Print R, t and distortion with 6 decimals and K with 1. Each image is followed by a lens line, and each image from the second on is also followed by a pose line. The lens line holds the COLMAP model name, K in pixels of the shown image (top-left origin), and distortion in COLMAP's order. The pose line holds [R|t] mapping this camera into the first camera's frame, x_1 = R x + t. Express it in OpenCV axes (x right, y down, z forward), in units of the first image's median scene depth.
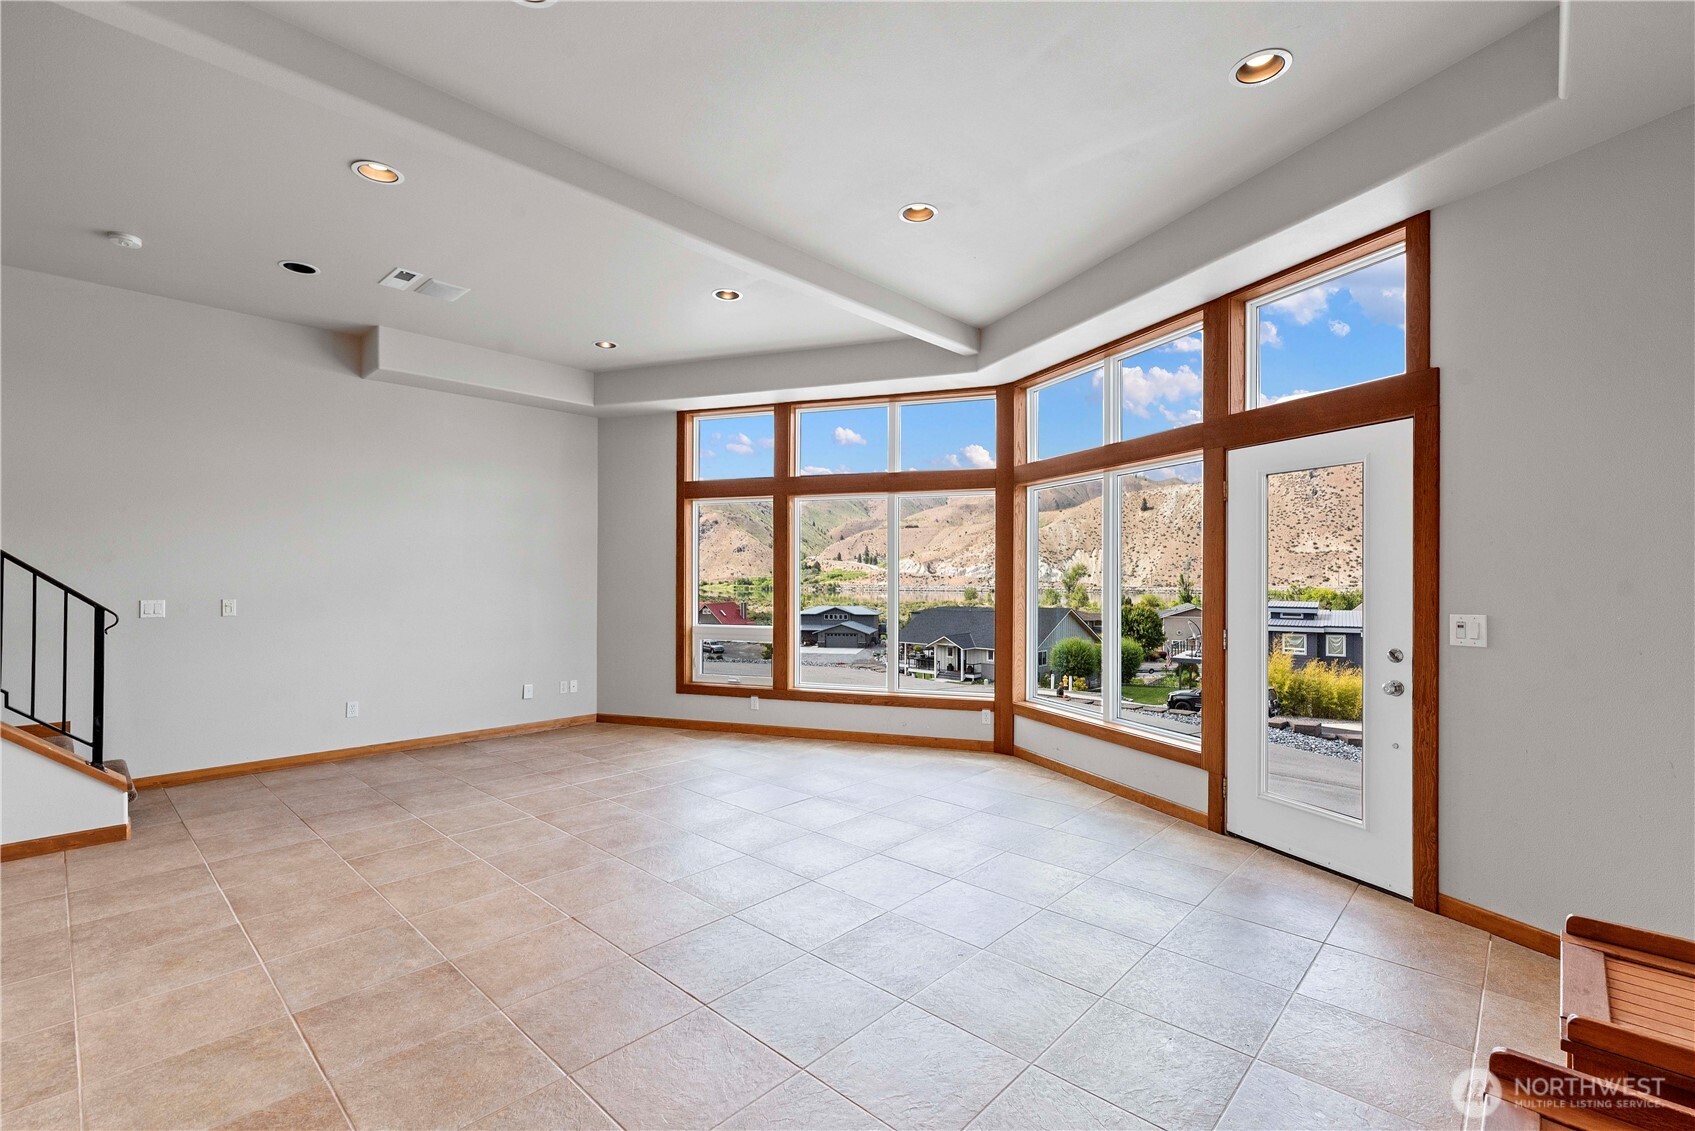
lens RADIAL K [[739.4, 0, 858.8], [0, 739.4, 571.4], [0, 0, 1]] dist [0.001431, -0.000430]
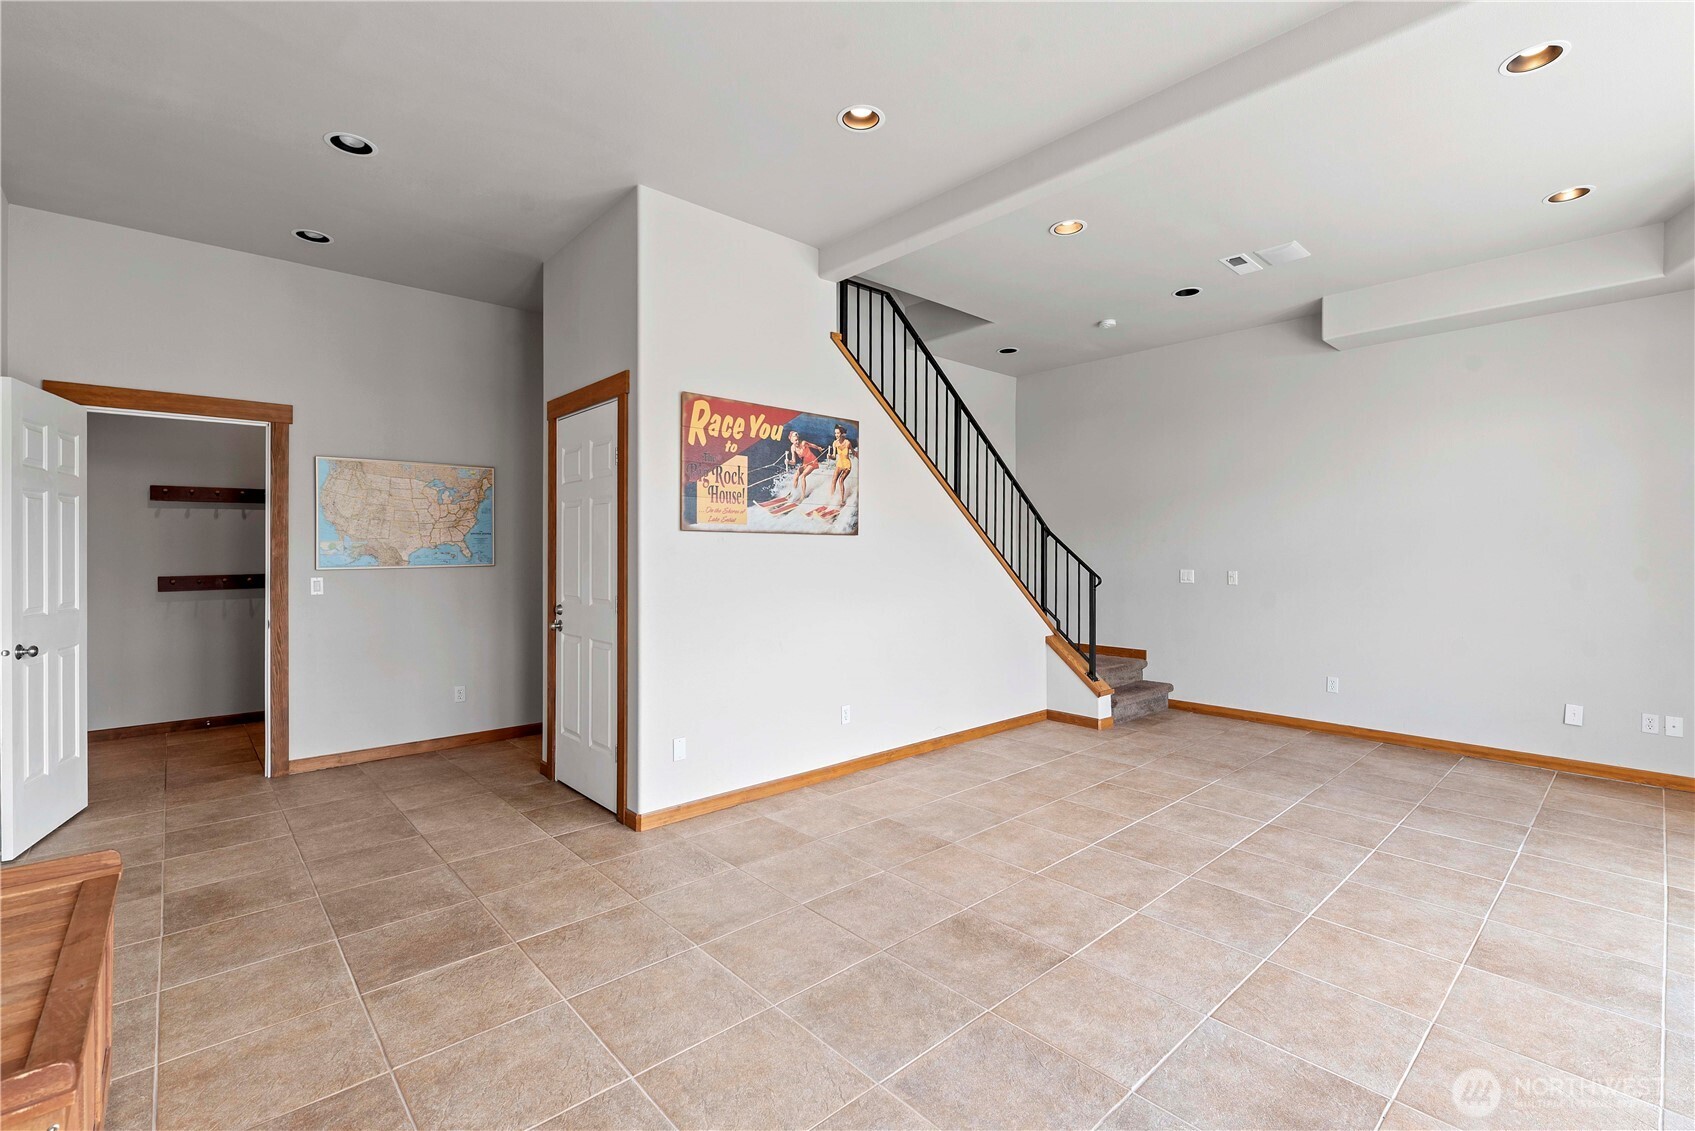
lens RADIAL K [[739.4, 0, 858.8], [0, 739.4, 571.4], [0, 0, 1]] dist [0.001431, -0.000430]
pose [[-0.076395, 0.028615, -0.996667, 0.515958], [0.009566, 0.999563, 0.027965, -0.002990], [0.997032, -0.007398, -0.076635, 0.621158]]
